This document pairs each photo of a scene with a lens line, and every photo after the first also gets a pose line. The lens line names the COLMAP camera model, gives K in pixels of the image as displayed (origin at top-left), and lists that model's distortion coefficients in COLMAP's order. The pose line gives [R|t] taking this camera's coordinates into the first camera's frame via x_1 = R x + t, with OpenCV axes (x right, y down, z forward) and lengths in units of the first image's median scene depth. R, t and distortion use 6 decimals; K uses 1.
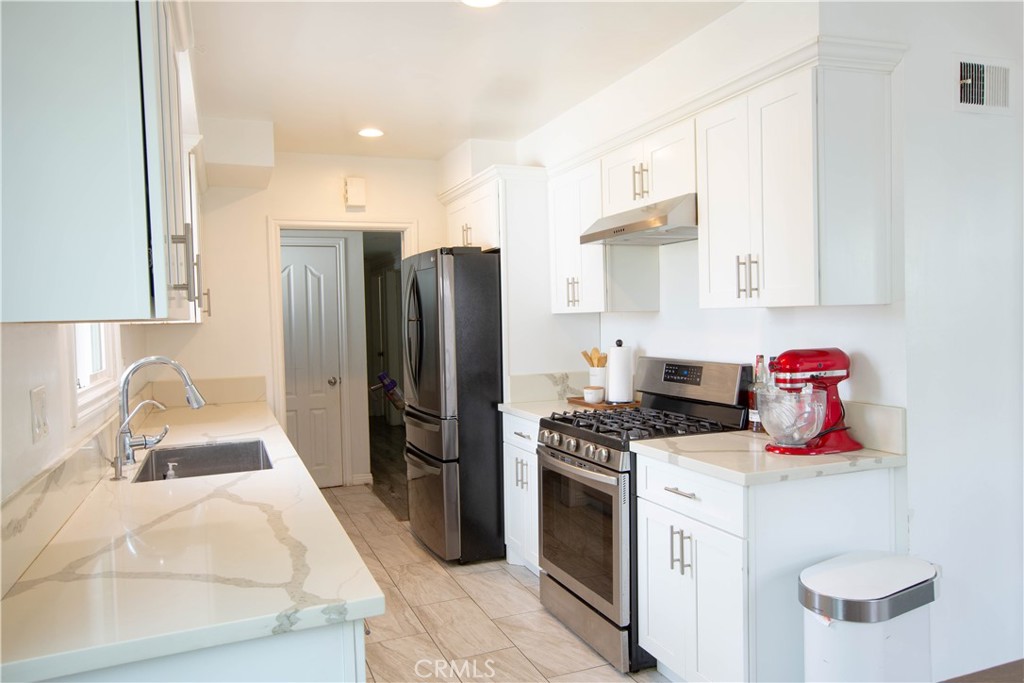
lens RADIAL K [[714.1, 0, 511.6], [0, 714.1, 340.7], [0, 0, 1]] dist [-0.007310, -0.001226]
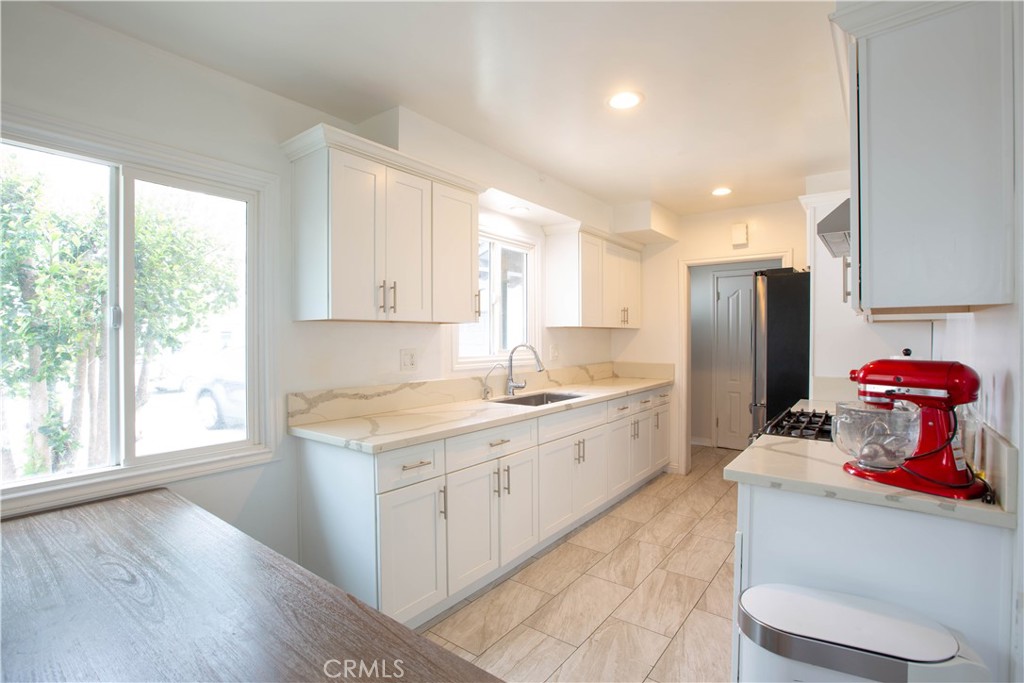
lens RADIAL K [[476.3, 0, 511.7], [0, 476.3, 342.3], [0, 0, 1]] dist [-0.040604, 0.001006]
pose [[0.502541, 0.035995, -0.863804, 0.523640], [-0.040759, 0.999008, 0.017917, 0.000013], [0.863592, 0.026204, 0.503510, 0.260803]]
